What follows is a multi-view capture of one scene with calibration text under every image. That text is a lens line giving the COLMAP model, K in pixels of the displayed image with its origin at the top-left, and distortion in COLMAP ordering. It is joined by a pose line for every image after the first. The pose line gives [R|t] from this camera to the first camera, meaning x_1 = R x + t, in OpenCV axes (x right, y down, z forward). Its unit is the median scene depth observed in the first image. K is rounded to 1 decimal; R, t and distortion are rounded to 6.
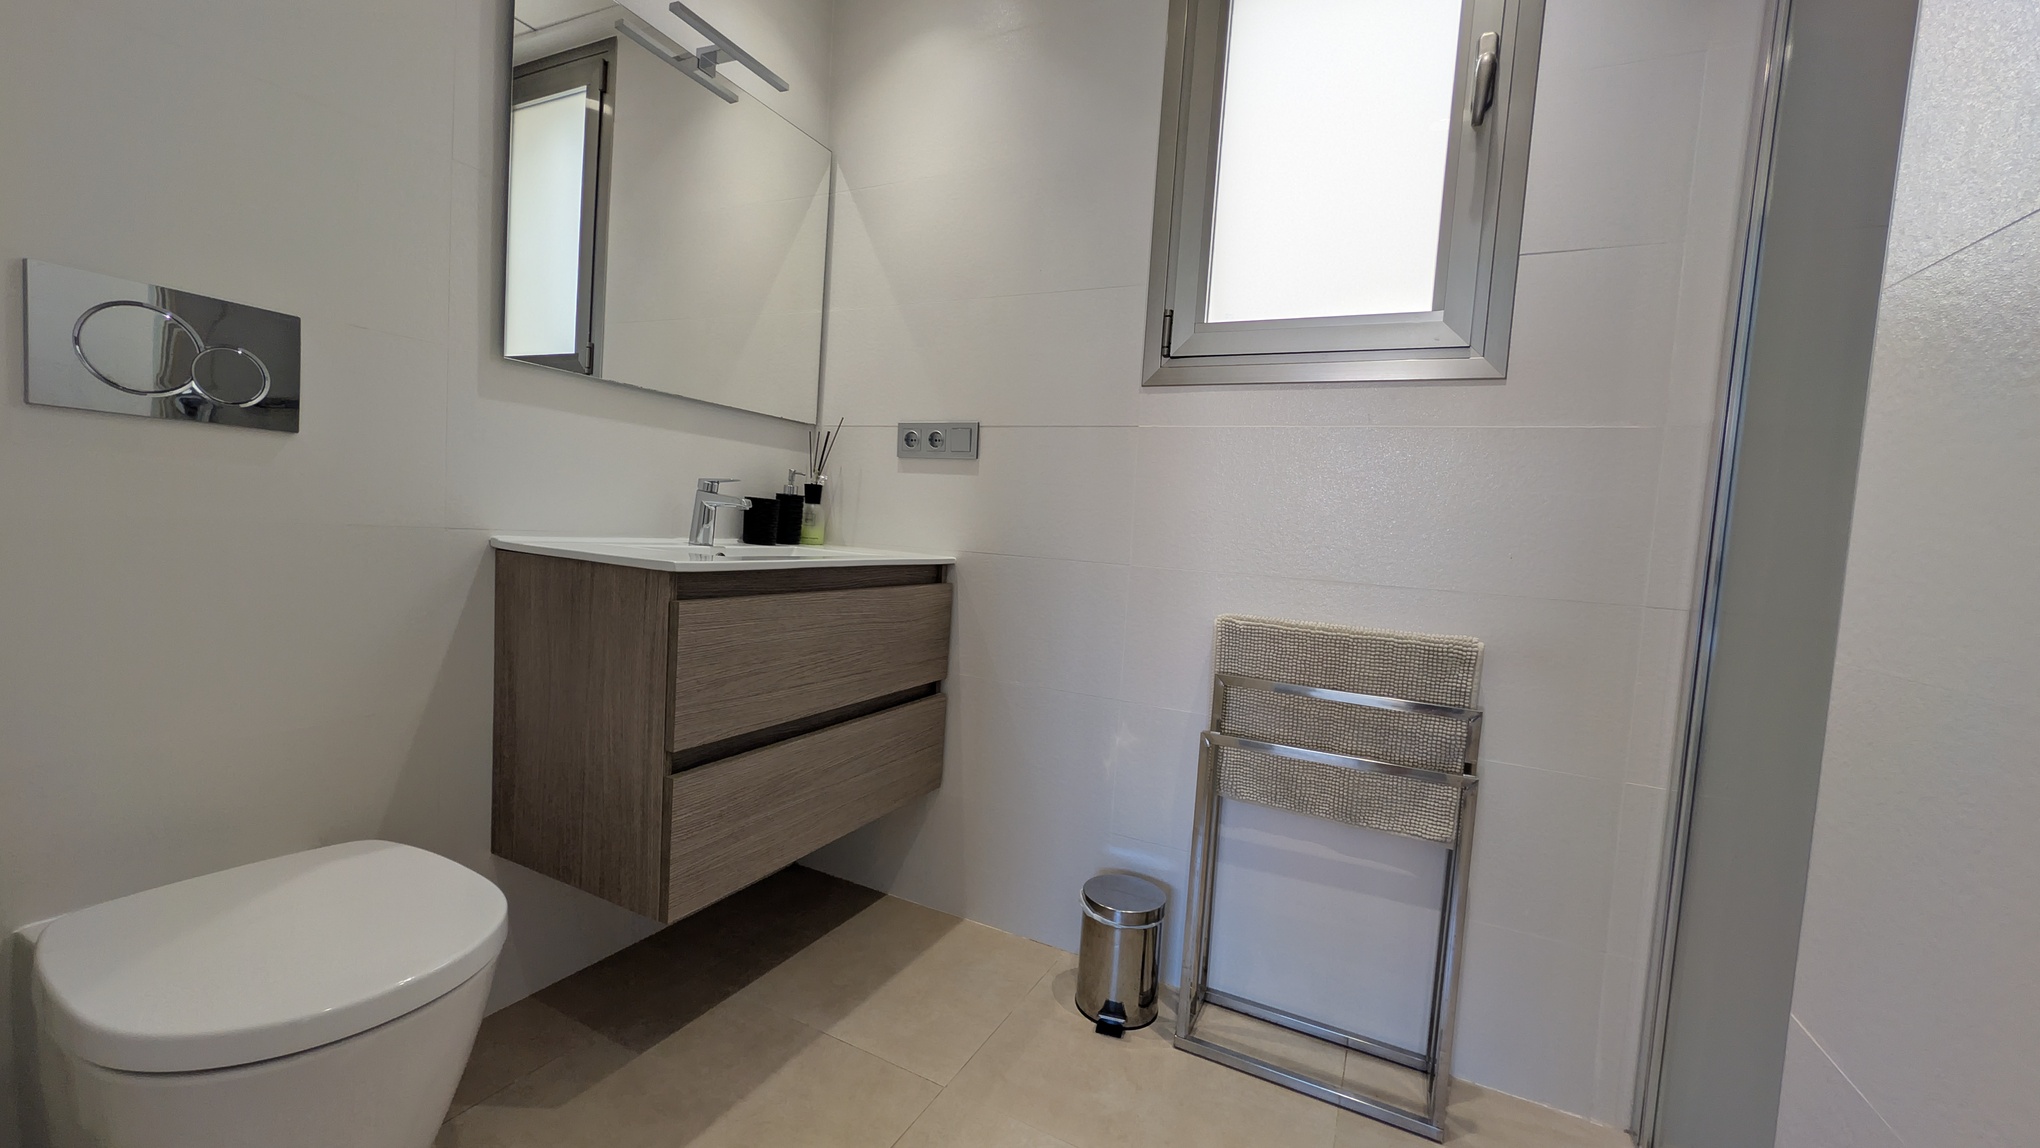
lens RADIAL K [[783.5, 0, 1014.6], [0, 783.5, 575.6], [0, 0, 1]] dist [0.001476, 0.000128]
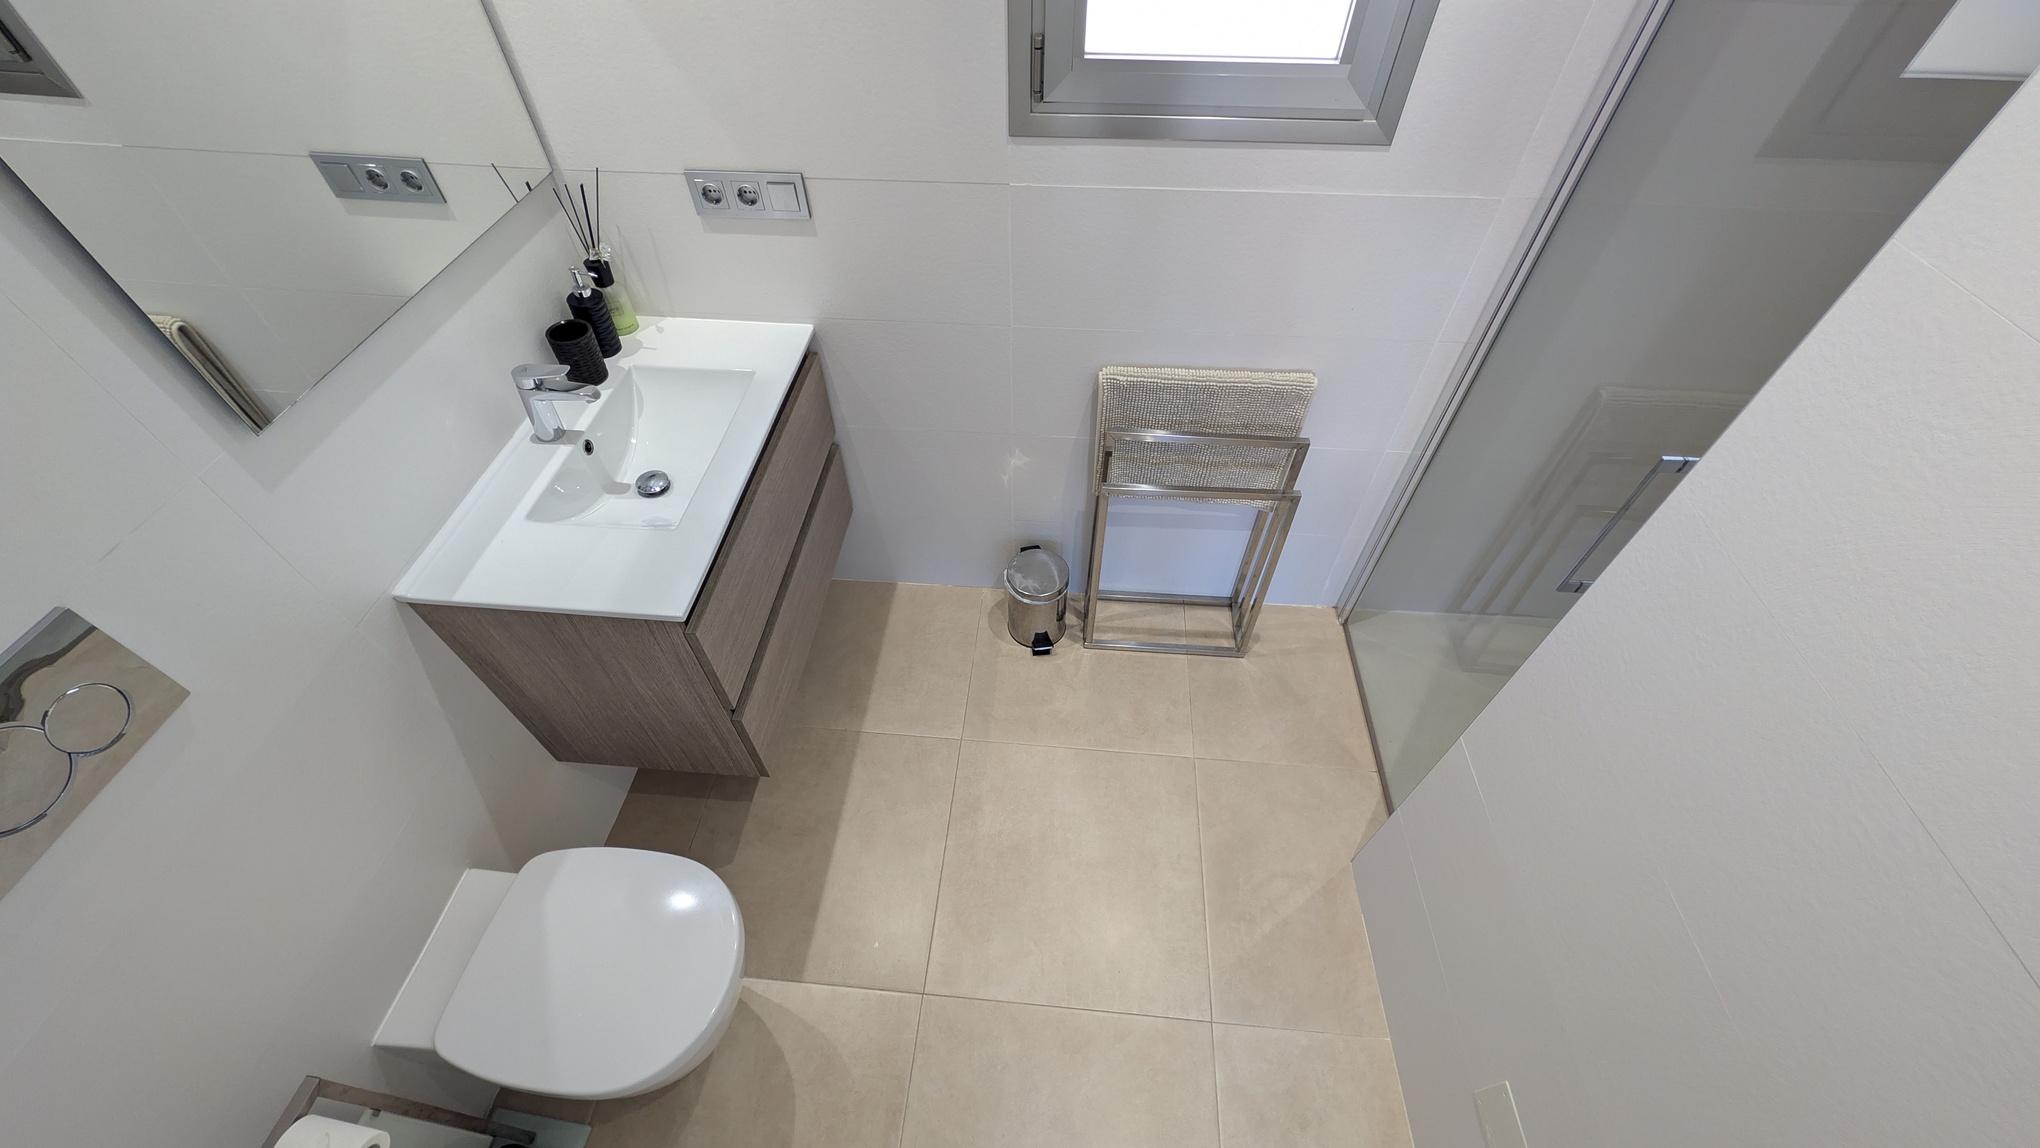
lens RADIAL K [[786.3, 0, 1013.5], [0, 786.3, 578.2], [0, 0, 1]] dist [0.002102, 0.000179]
pose [[0.925815, -0.326802, 0.189911, -0.148802], [0.088459, 0.675825, 0.731734, -0.544381], [-0.367479, -0.660652, 0.654598, 0.139539]]
